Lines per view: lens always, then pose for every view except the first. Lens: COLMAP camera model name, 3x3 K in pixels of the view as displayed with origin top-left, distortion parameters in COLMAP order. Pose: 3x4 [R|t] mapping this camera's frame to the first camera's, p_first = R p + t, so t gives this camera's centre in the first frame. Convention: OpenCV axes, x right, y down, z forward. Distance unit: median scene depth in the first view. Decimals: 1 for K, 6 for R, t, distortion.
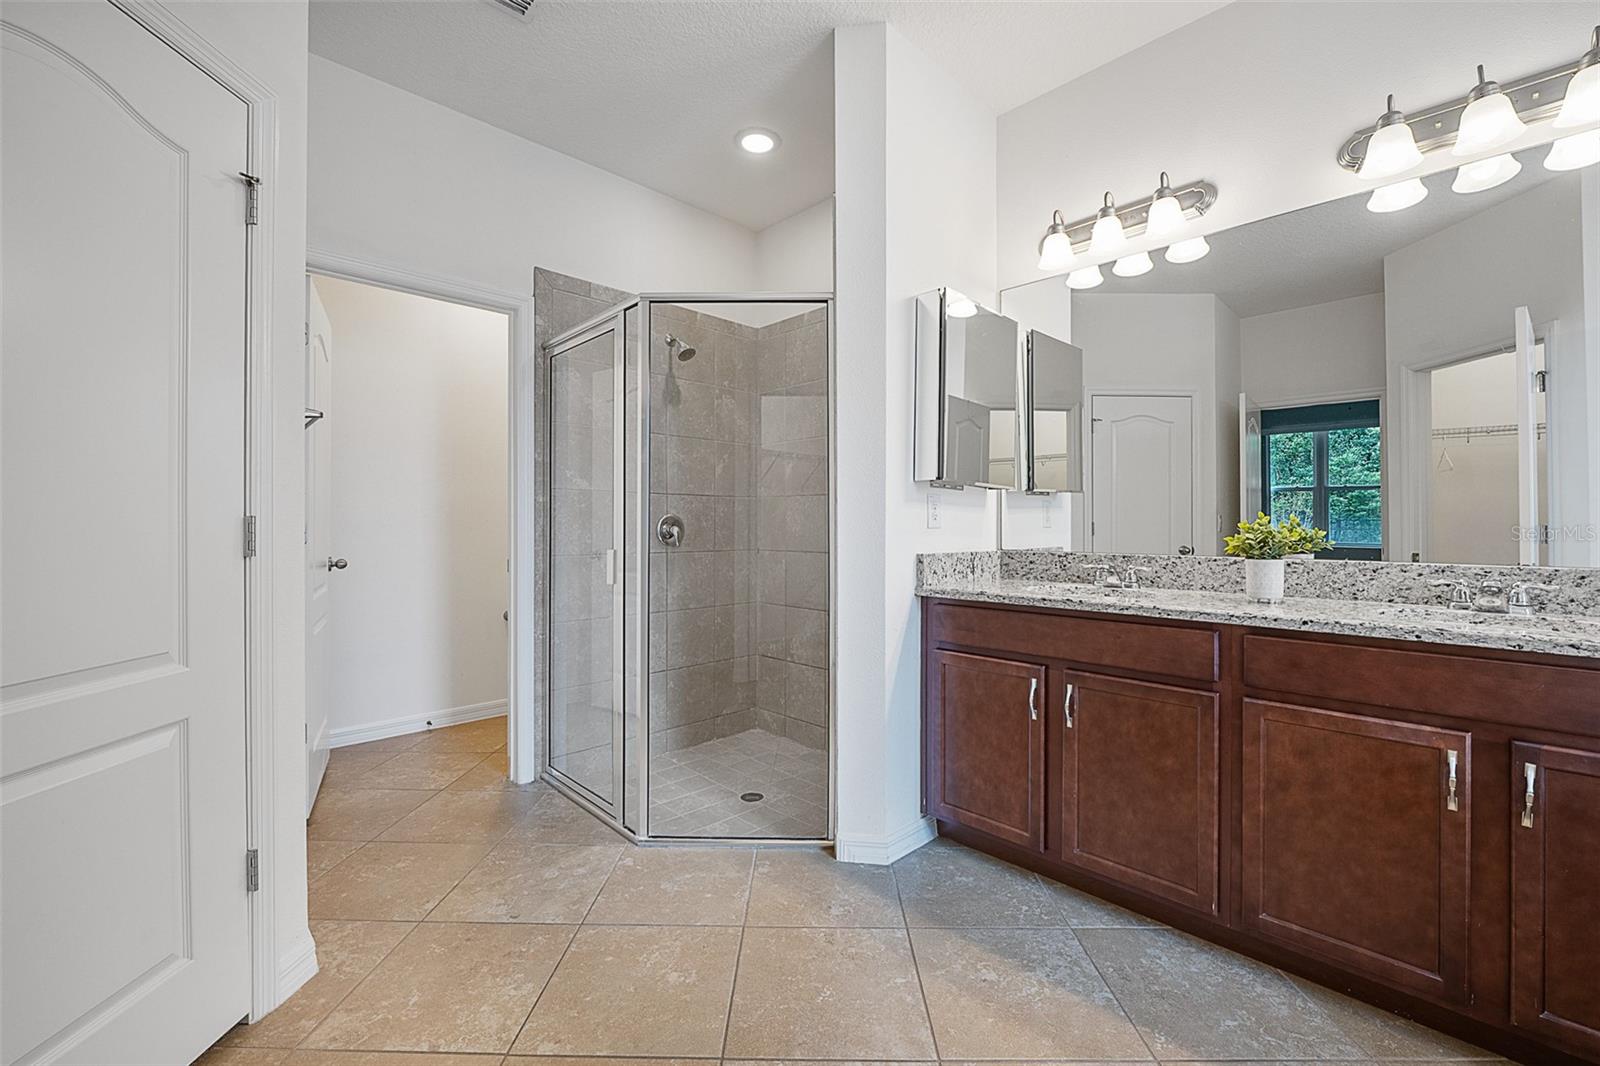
lens RADIAL K [[656.1, 0, 802.2], [0, 656.1, 524.1], [0, 0, 1]] dist [-0.013233, 0.000902]
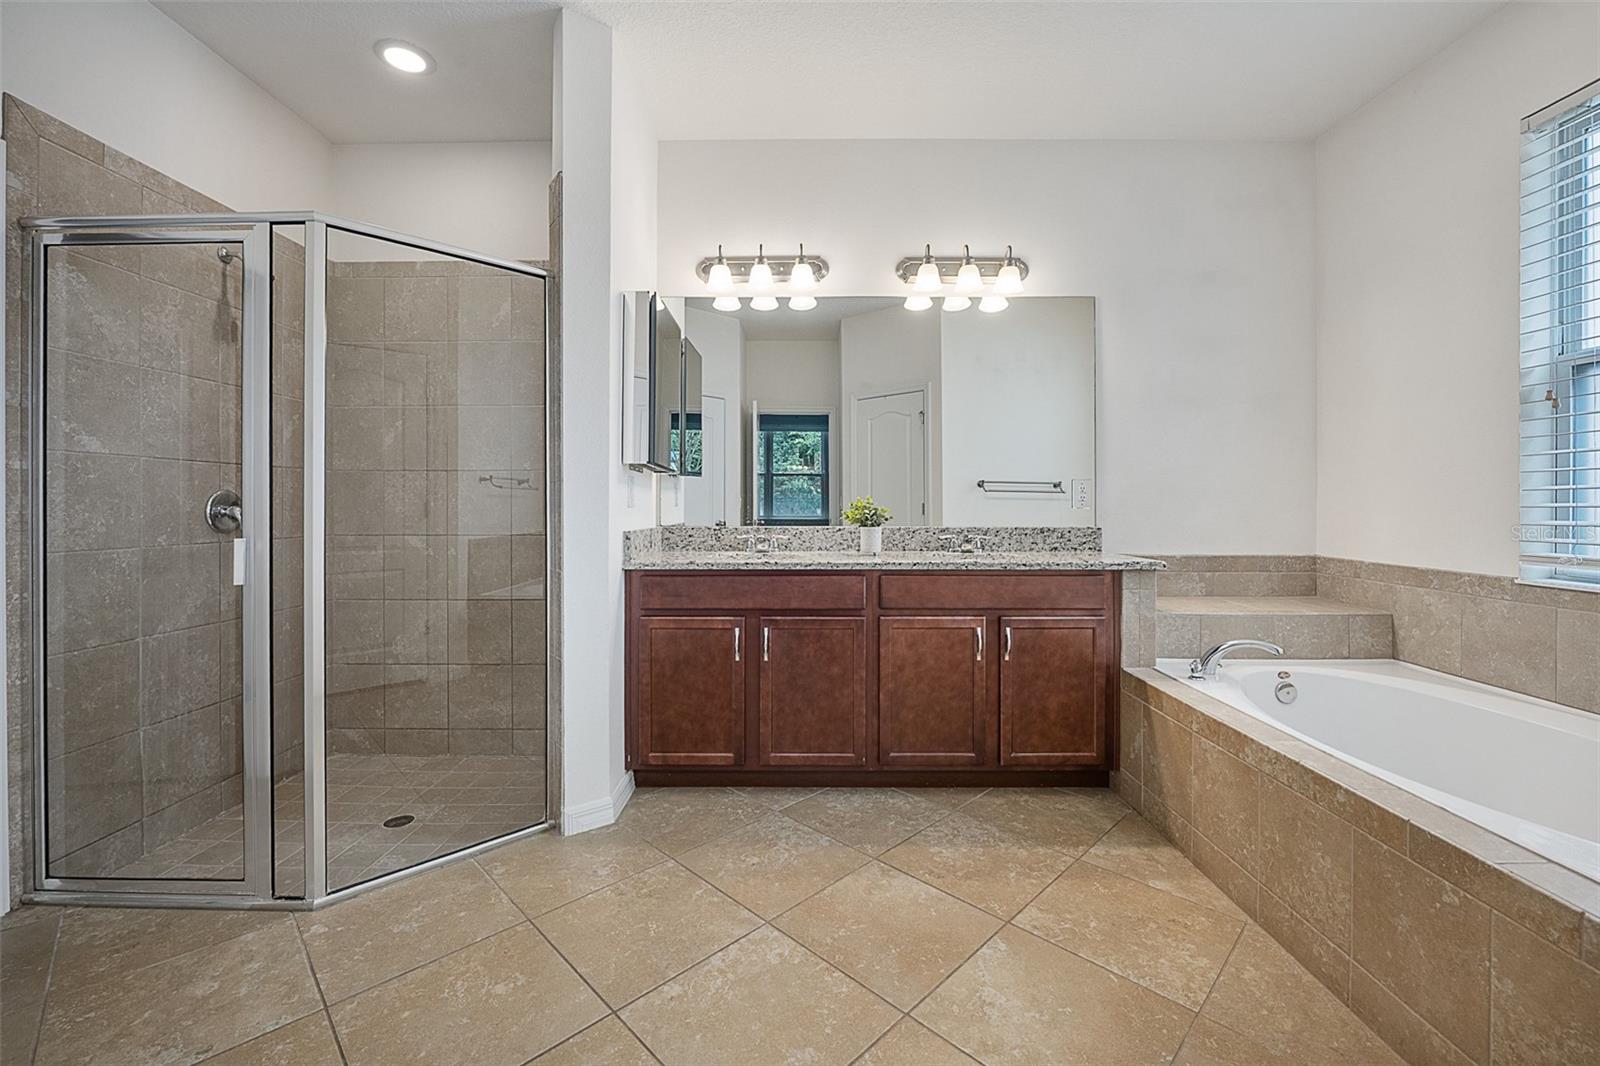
lens RADIAL K [[656.1, 0, 811.8], [0, 656.1, 507.7], [0, 0, 1]] dist [-0.013233, 0.000902]
pose [[0.703265, -0.006360, 0.710899, -0.435740], [-0.000293, 0.999957, 0.009236, -0.004129], [-0.710928, -0.006704, 0.703233, 0.023890]]
